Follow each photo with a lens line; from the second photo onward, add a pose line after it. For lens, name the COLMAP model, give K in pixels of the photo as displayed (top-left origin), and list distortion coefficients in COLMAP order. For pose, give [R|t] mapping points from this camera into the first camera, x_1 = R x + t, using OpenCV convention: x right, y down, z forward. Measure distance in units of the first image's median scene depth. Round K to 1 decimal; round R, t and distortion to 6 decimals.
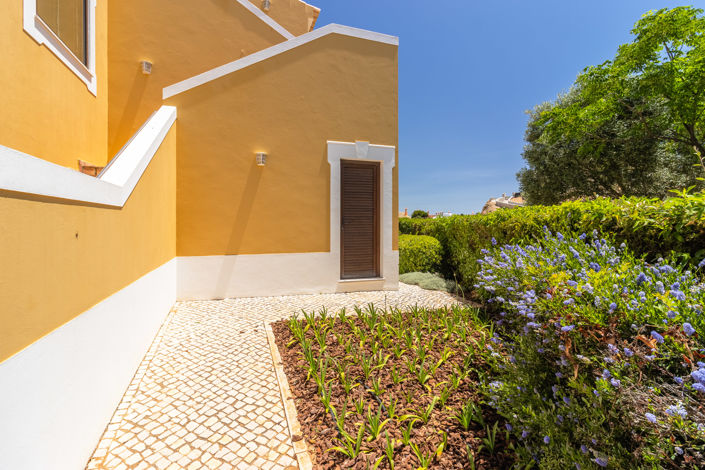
lens RADIAL K [[327.5, 0, 351.0], [0, 327.5, 223.5], [0, 0, 1]] dist [0.000757, 0.000120]
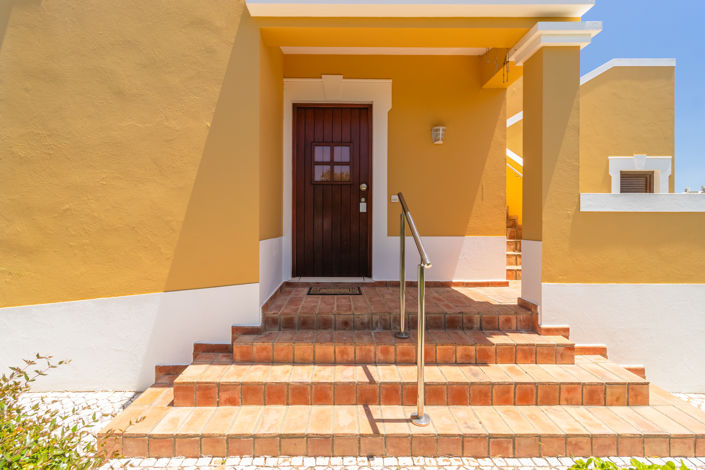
lens RADIAL K [[323.0, 0, 350.9], [0, 323.0, 225.1], [0, 0, 1]] dist [-0.000249, 0.000552]
pose [[0.941620, 0.000657, -0.336677, -0.632826], [0.000110, 0.999997, 0.002259, -0.002526], [0.336677, -0.002164, 0.941618, -0.498436]]
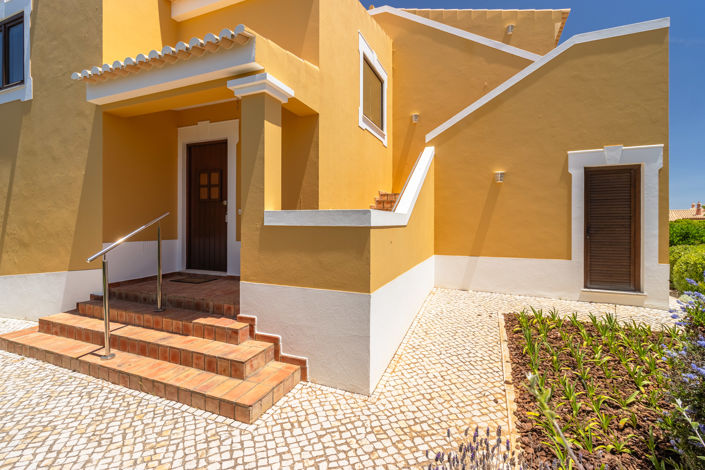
lens RADIAL K [[323.0, 0, 350.9], [0, 323.0, 225.1], [0, 0, 1]] dist [-0.000249, 0.000552]
pose [[0.737558, 0.003151, -0.675277, 0.123151], [-0.001050, 0.999993, 0.003519, -0.027227], [0.675283, -0.001887, 0.737556, -0.233733]]
